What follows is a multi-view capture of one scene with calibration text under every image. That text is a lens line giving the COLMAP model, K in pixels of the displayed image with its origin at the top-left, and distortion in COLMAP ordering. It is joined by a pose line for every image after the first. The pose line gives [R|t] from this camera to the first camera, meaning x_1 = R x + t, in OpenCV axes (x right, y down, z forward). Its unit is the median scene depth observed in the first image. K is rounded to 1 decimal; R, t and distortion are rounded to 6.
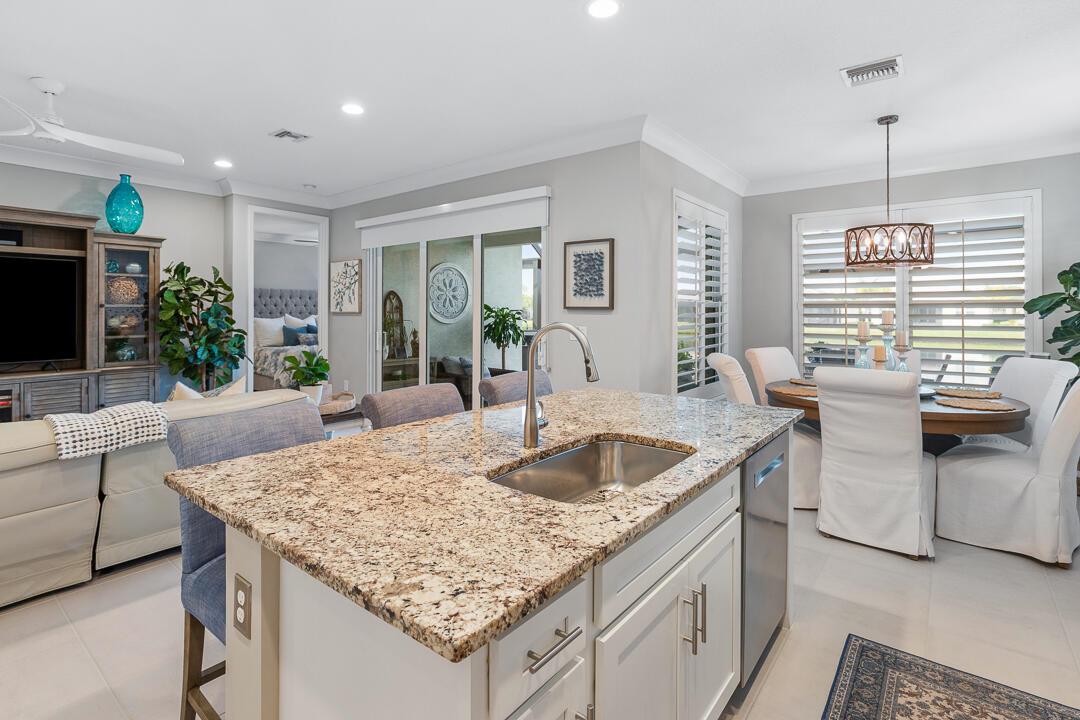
lens RADIAL K [[524.6, 0, 529.2], [0, 524.6, 306.0], [0, 0, 1]] dist [-0.003115, -0.000107]
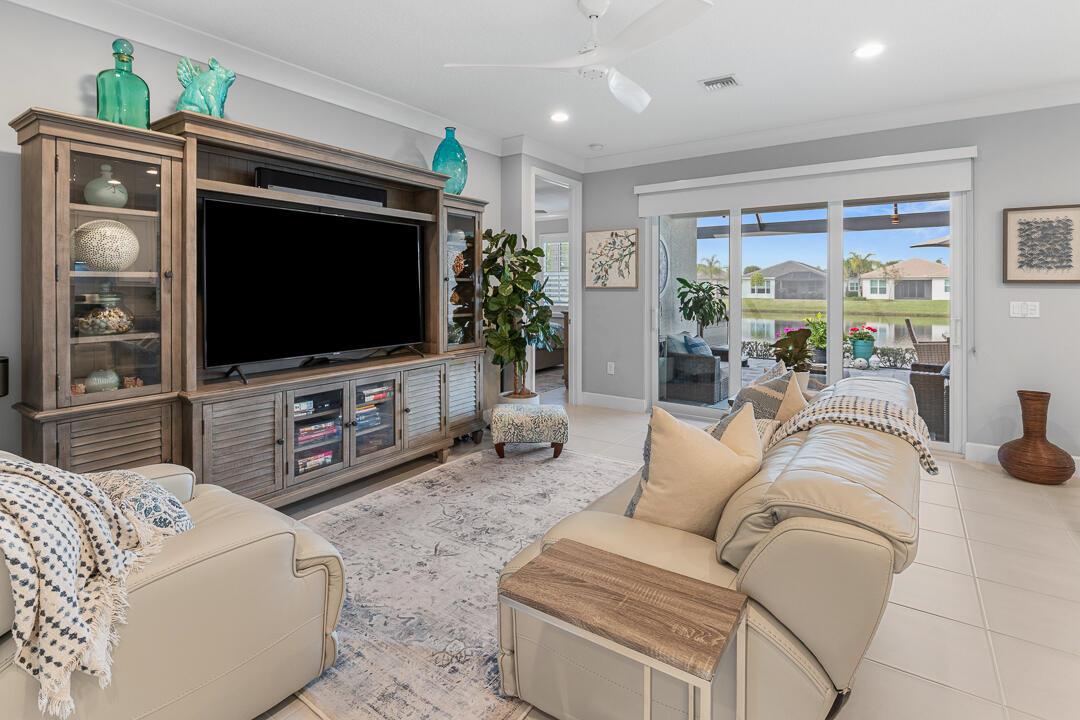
lens RADIAL K [[524.6, 0, 531.2], [0, 524.6, 267.1], [0, 0, 1]] dist [-0.003115, -0.000107]
pose [[0.998657, 0.002609, 0.051745, -0.551154], [-0.001120, 0.999585, -0.028788, 0.003851], [-0.051799, 0.028691, 0.998245, 0.105143]]
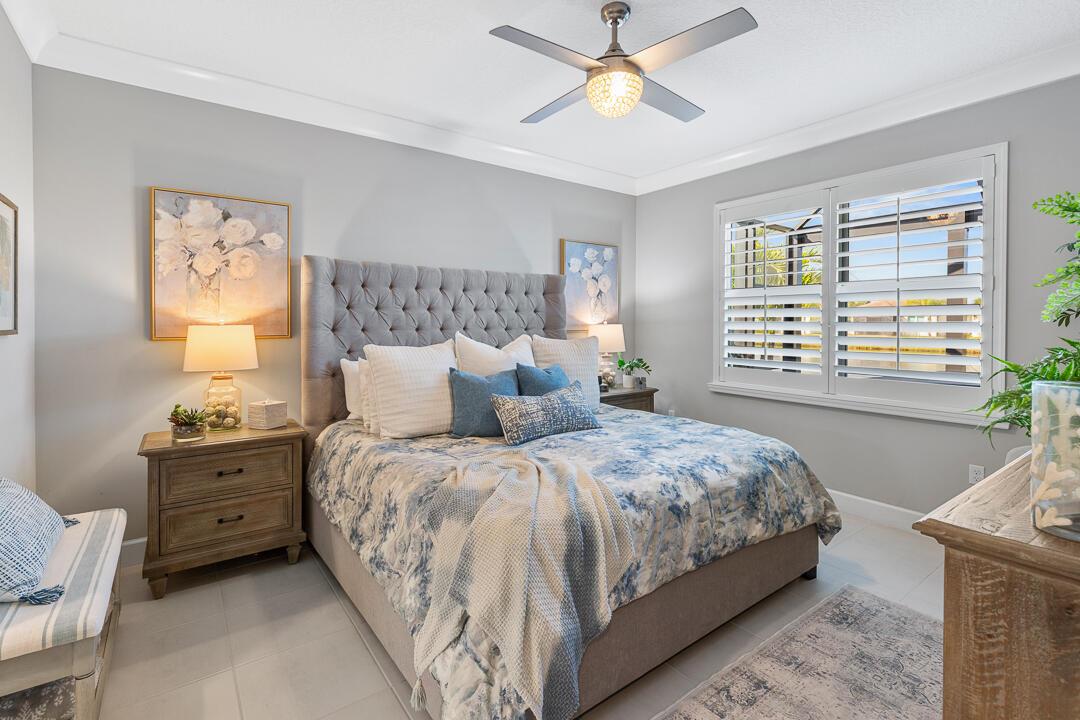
lens RADIAL K [[507.4, 0, 531.9], [0, 507.4, 328.0], [0, 0, 1]] dist [0.005984, -0.001743]
pose [[0.963314, 0.001042, -0.268376, -0.490960], [0.004024, 0.999824, 0.018324, 0.008934], [0.268348, -0.018732, 0.963140, 1.039185]]
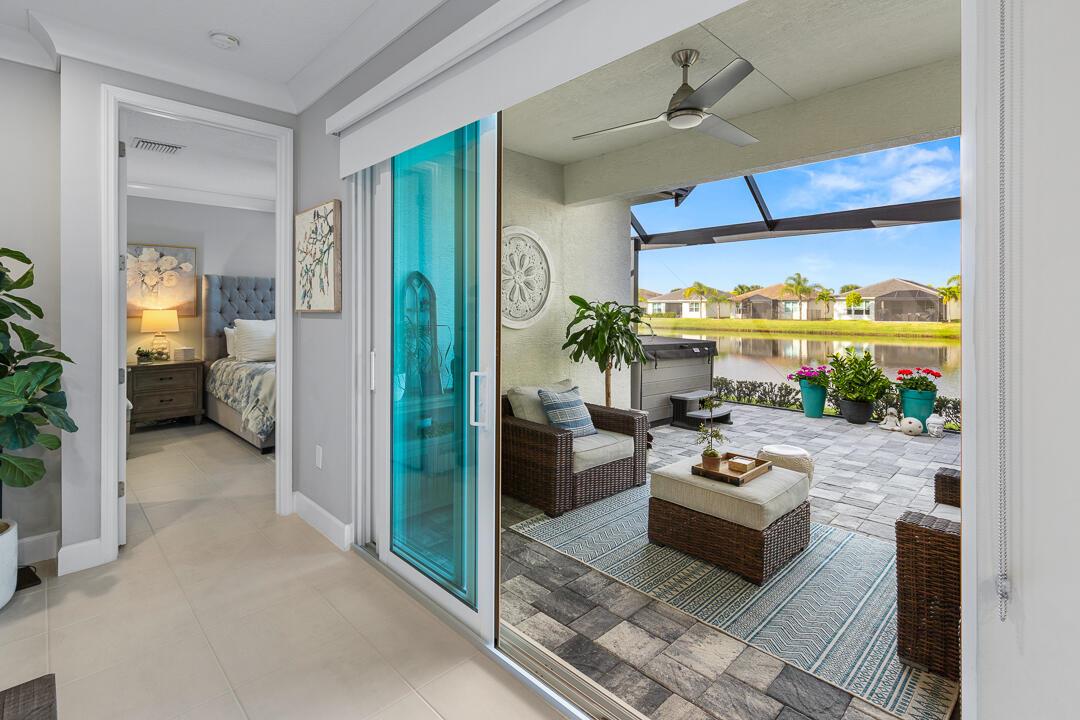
lens RADIAL K [[507.4, 0, 526.0], [0, 507.4, 306.3], [0, 0, 1]] dist [0.005984, -0.001743]
pose [[0.991613, -0.005577, -0.129125, -0.092082], [0.006076, 0.999976, 0.003471, 0.007390], [0.129102, -0.004226, 0.991622, 0.560716]]
